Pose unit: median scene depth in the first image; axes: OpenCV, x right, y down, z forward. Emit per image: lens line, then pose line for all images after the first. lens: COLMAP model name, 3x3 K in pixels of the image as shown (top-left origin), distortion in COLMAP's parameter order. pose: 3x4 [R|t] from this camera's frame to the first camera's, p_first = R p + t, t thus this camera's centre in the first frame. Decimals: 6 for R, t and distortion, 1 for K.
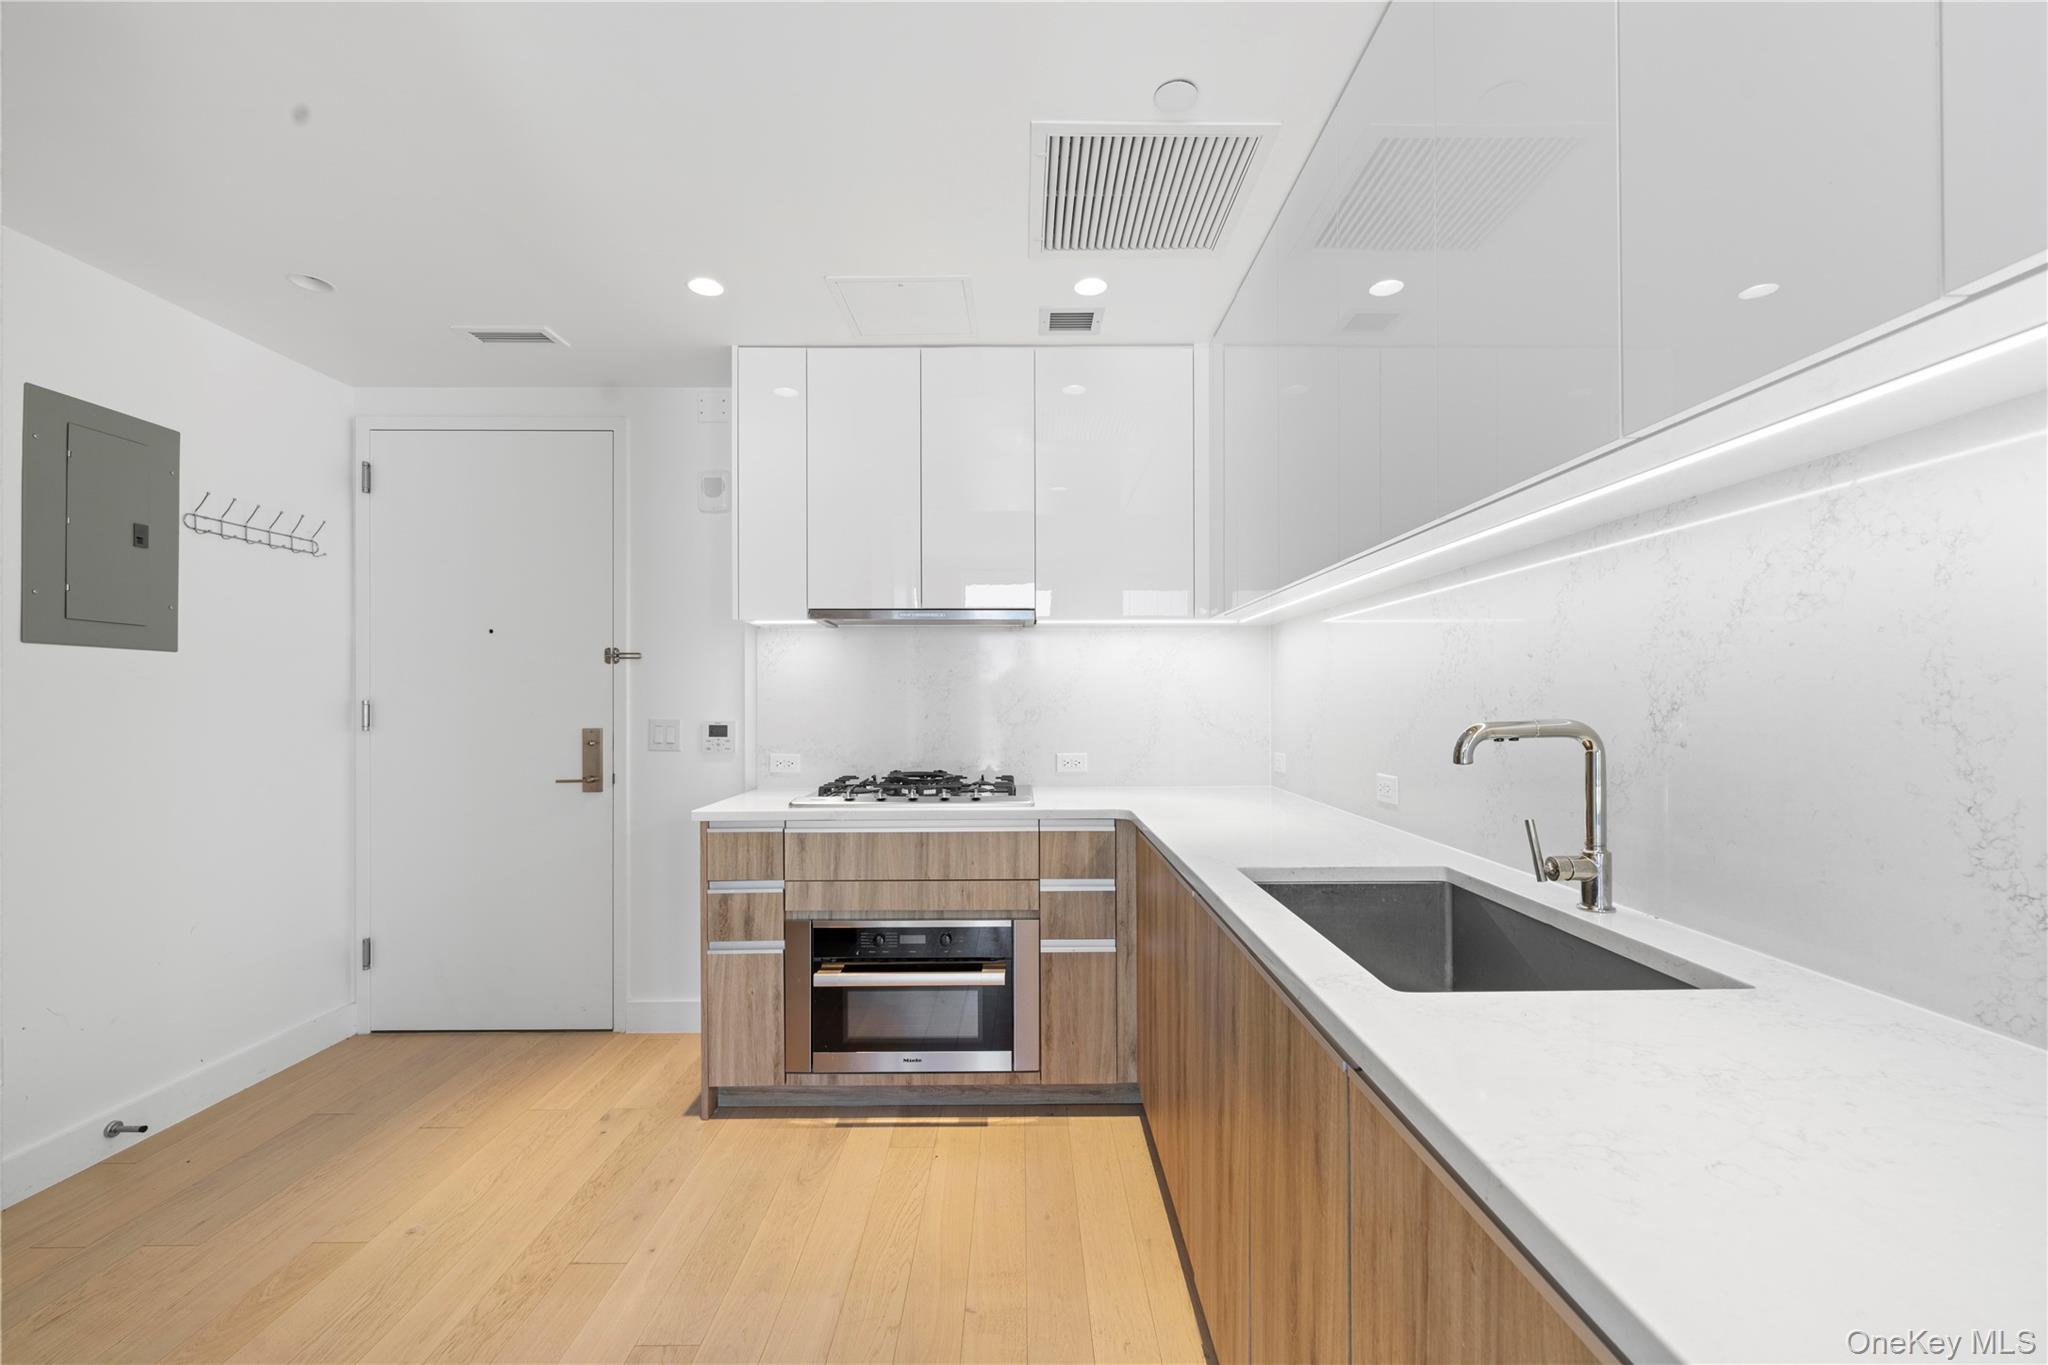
lens RADIAL K [[817.3, 0, 1025.3], [0, 817.3, 699.7], [0, 0, 1]] dist [0.001177, -0.000027]
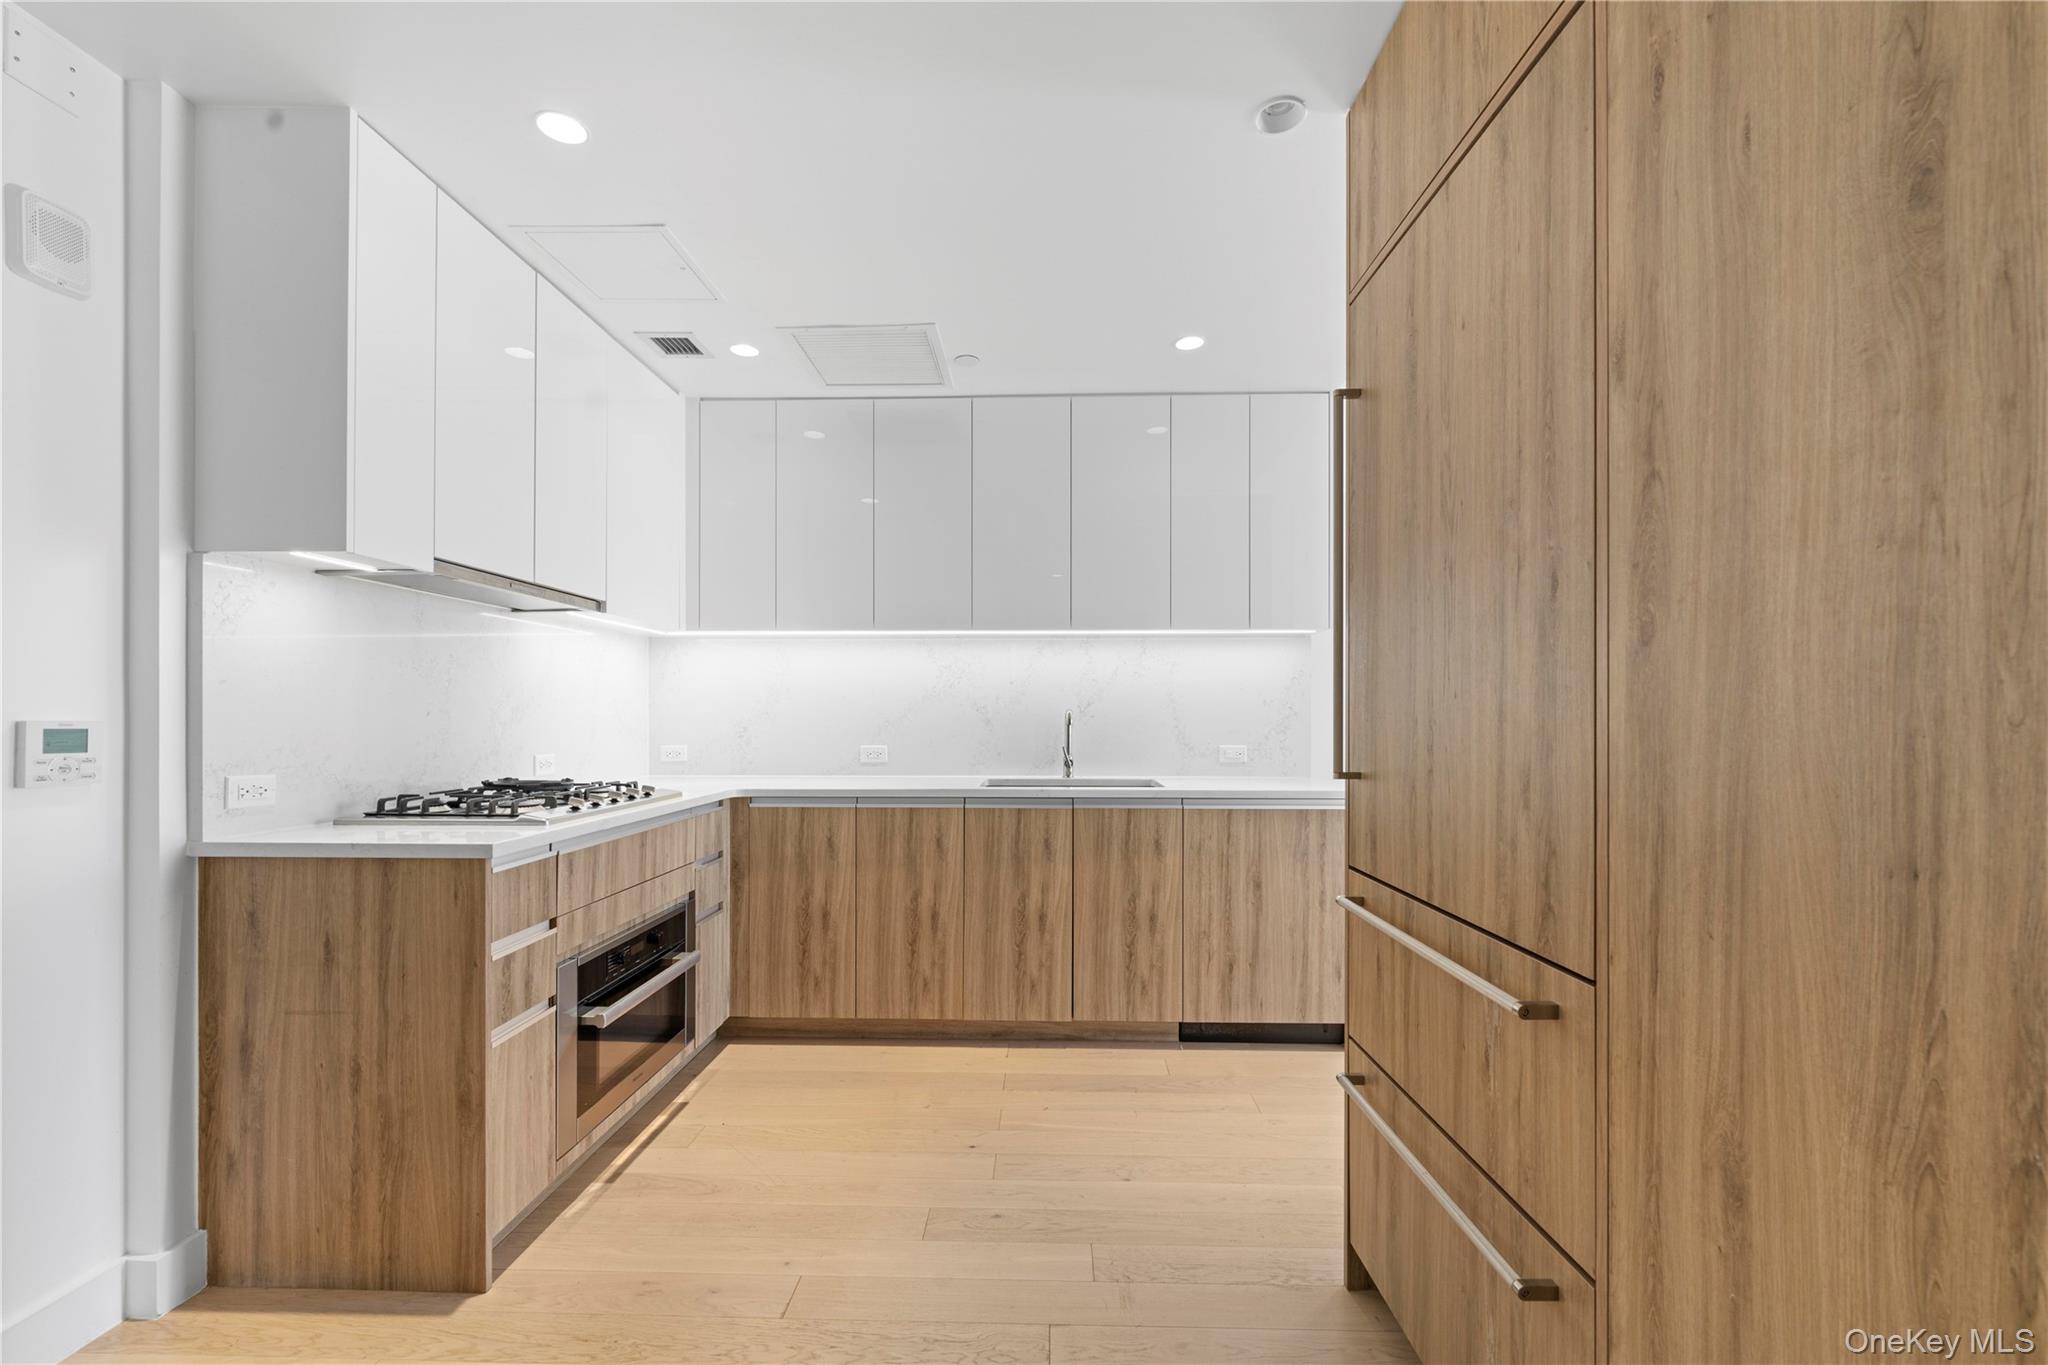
lens RADIAL K [[841.4, 0, 1022.9], [0, 841.4, 718.4], [0, 0, 1]] dist [-0.000985, -0.000091]
pose [[0.045072, 0.001268, 0.998983, -1.078469], [-0.001951, 0.999997, -0.001181, 0.030895], [-0.998982, -0.001896, 0.045075, 0.515725]]
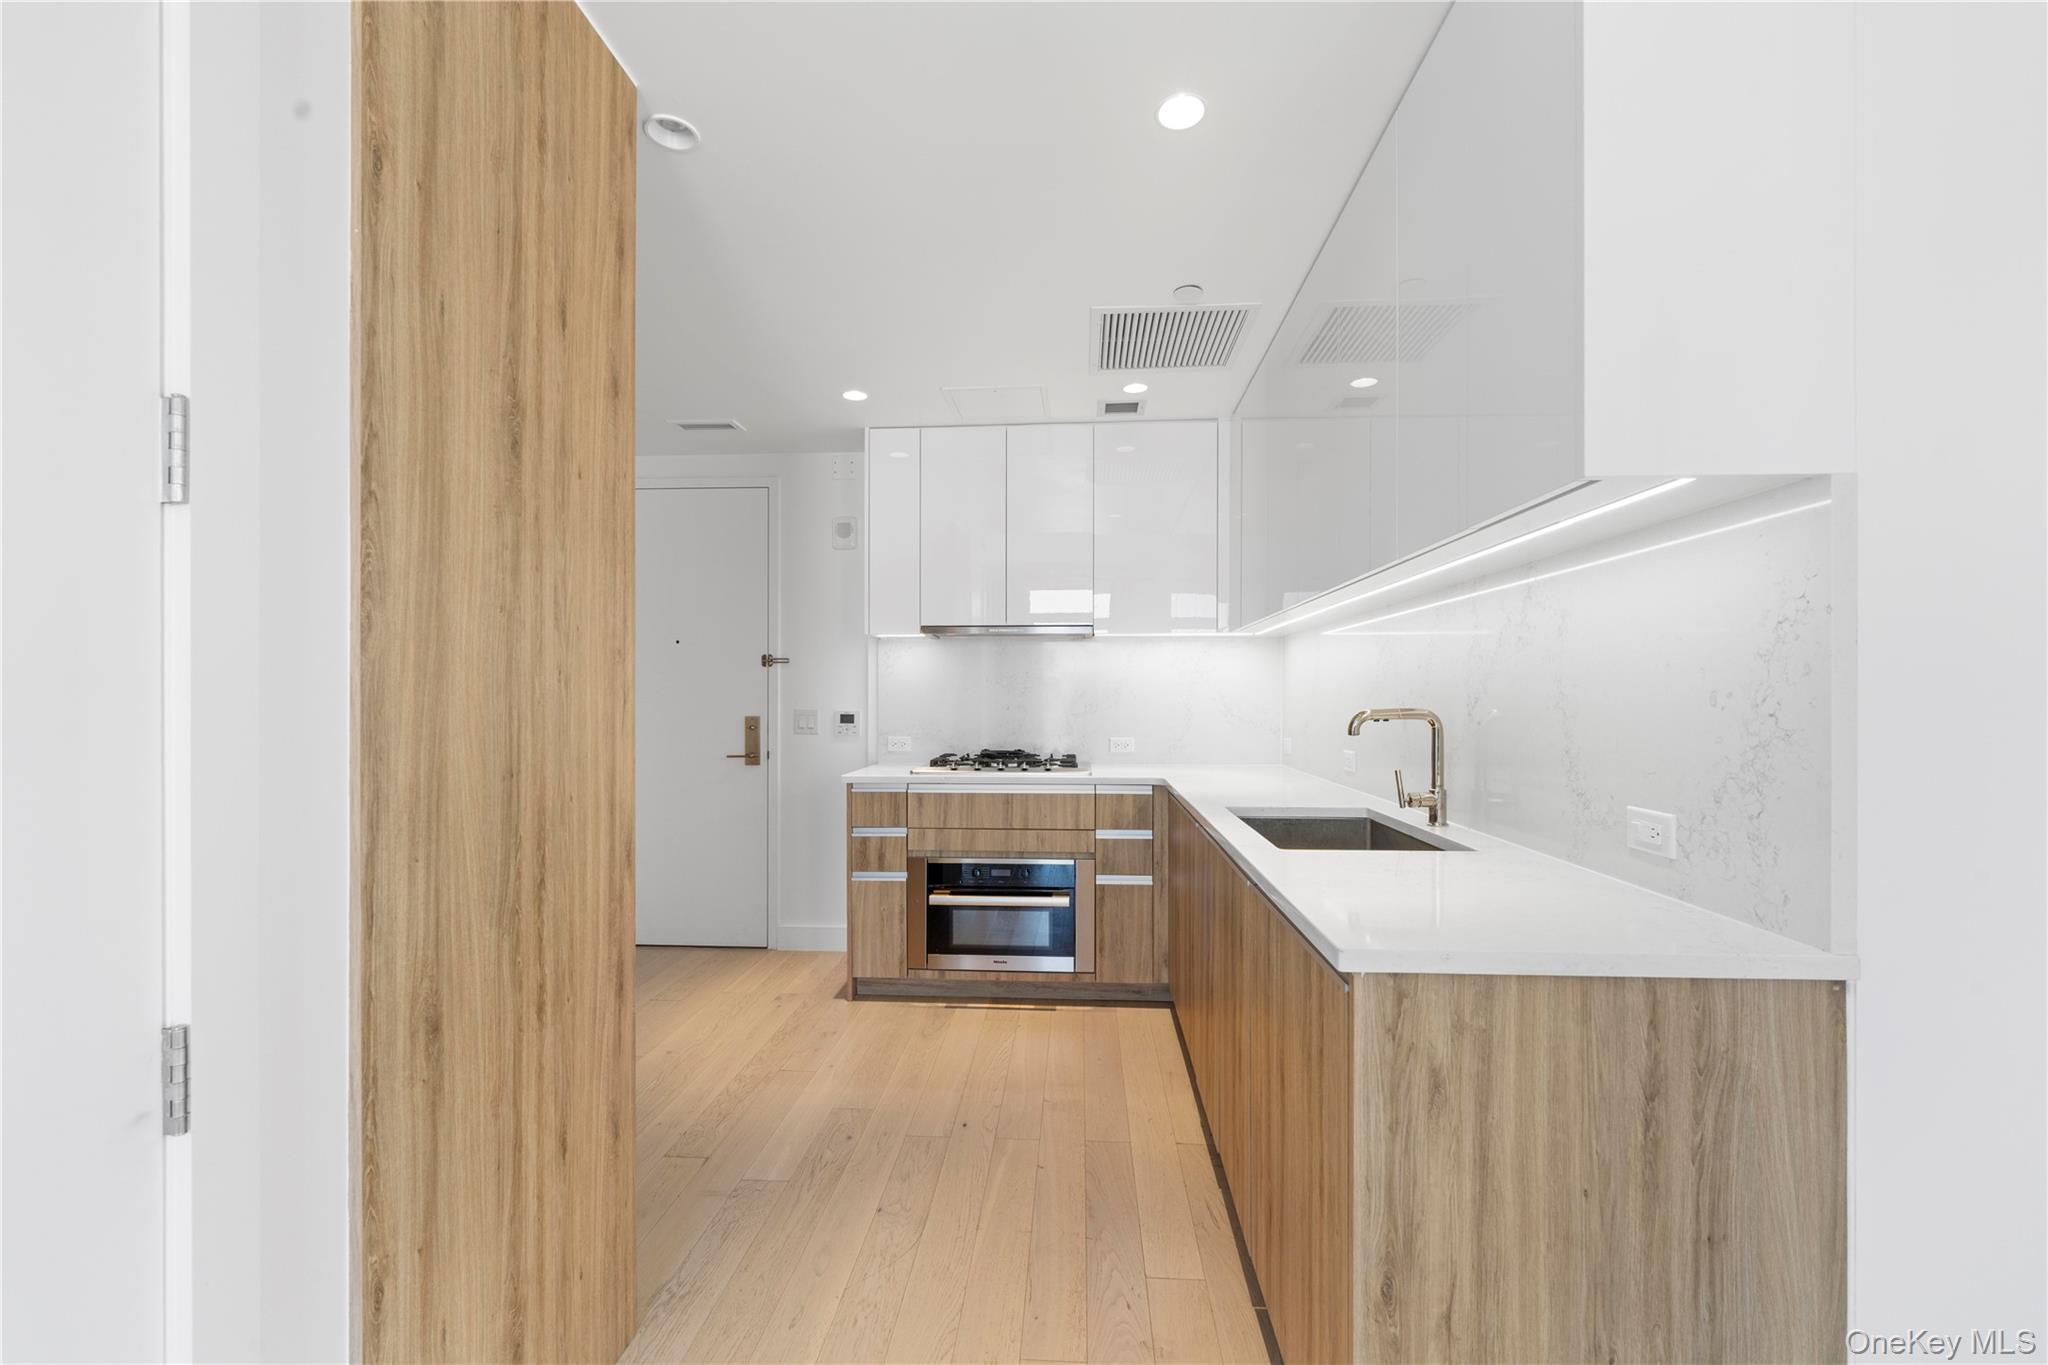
lens RADIAL K [[817.3, 0, 1025.3], [0, 817.3, 699.7], [0, 0, 1]] dist [0.001177, -0.000027]
pose [[0.997371, 0.004050, -0.072348, -0.001136], [-0.003701, 0.999981, 0.004966, 0.000887], [0.072366, -0.004685, 0.997367, -0.341345]]
